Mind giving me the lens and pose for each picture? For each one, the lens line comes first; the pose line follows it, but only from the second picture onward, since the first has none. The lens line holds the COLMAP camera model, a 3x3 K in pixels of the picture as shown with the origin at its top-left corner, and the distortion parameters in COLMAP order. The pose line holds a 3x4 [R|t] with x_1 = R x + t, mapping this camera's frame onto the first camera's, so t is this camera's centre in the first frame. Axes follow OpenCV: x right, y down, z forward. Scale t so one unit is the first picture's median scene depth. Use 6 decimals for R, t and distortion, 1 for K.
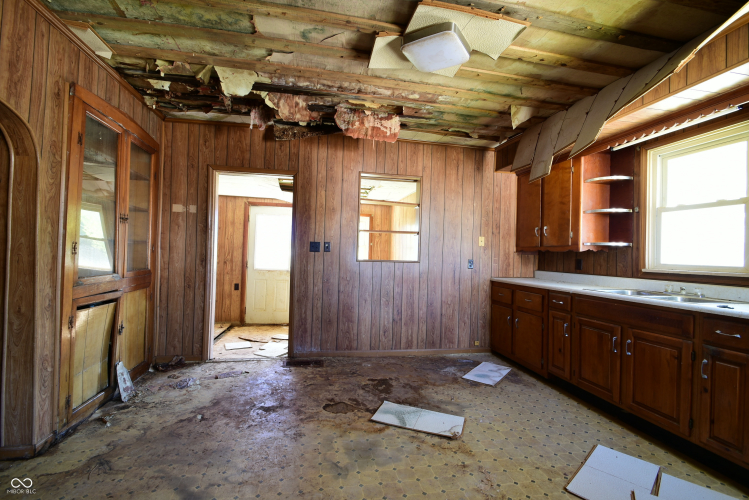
lens RADIAL K [[328.7, 0, 373.1], [0, 328.7, 249.4], [0, 0, 1]] dist [0.011030, -0.016820]
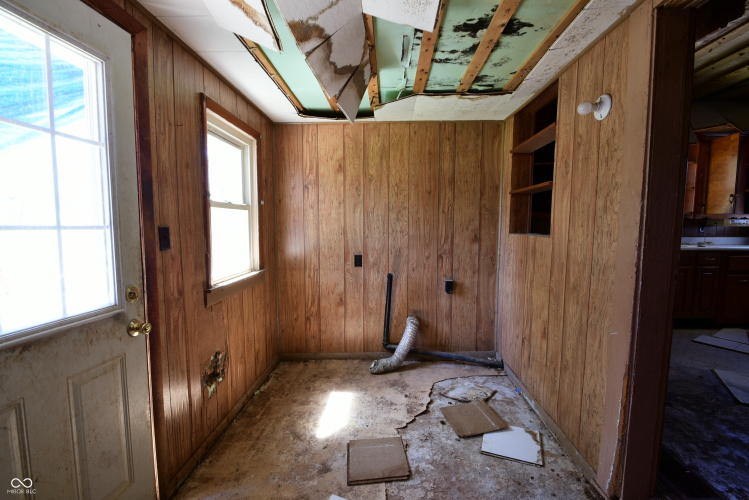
lens RADIAL K [[328.7, 0, 373.1], [0, 328.7, 249.4], [0, 0, 1]] dist [0.011030, -0.016820]
pose [[0.237741, -0.103952, 0.965750, -0.715661], [-0.007411, 0.994034, 0.108821, -0.005346], [-0.971300, -0.033029, 0.235552, 1.312258]]
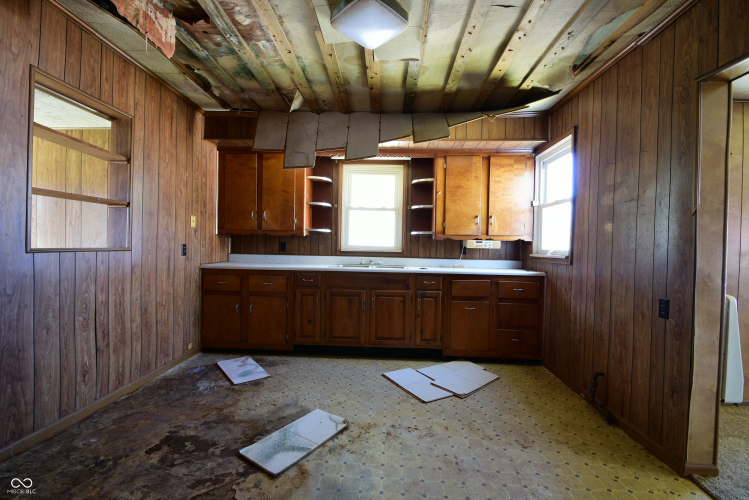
lens RADIAL K [[328.7, 0, 373.1], [0, 328.7, 249.4], [0, 0, 1]] dist [0.011030, -0.016820]
pose [[0.243988, -0.034485, 0.969165, -0.422299], [-0.026884, 0.998743, 0.042305, -0.002072], [-0.969406, -0.036377, 0.242754, 0.434296]]
